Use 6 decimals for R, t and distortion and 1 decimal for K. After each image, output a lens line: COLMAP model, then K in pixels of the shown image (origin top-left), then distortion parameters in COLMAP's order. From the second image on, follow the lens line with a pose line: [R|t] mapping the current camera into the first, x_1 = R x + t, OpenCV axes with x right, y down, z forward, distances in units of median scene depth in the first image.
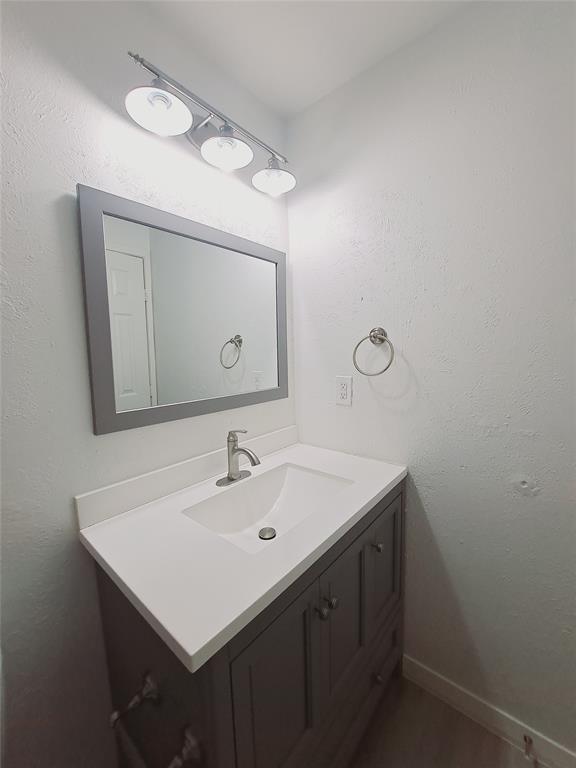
lens RADIAL K [[307.8, 0, 288.0], [0, 307.8, 384.0], [0, 0, 1]] dist [-0.014726, -0.000224]
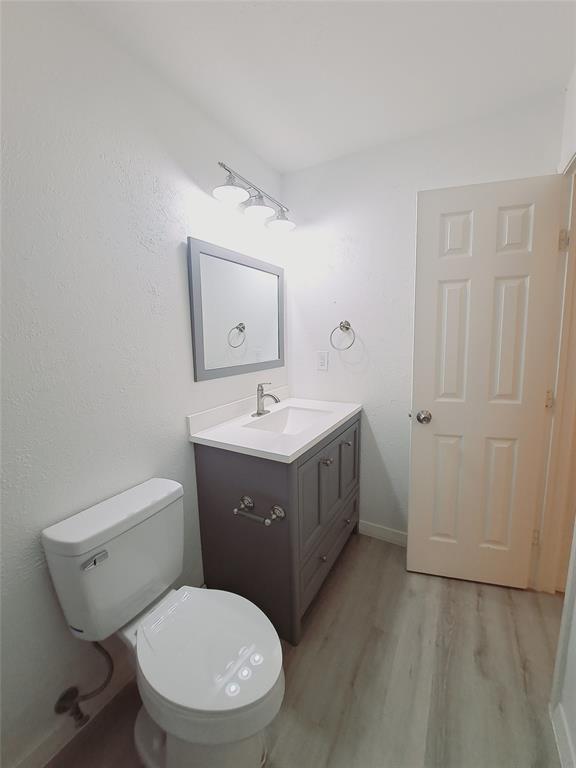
lens RADIAL K [[307.8, 0, 288.0], [0, 307.8, 384.0], [0, 0, 1]] dist [-0.014726, -0.000224]
pose [[0.984136, -0.016731, 0.176622, -0.318874], [0.008438, 0.998831, 0.047605, 0.075813], [-0.177212, -0.045359, 0.983127, -0.607595]]
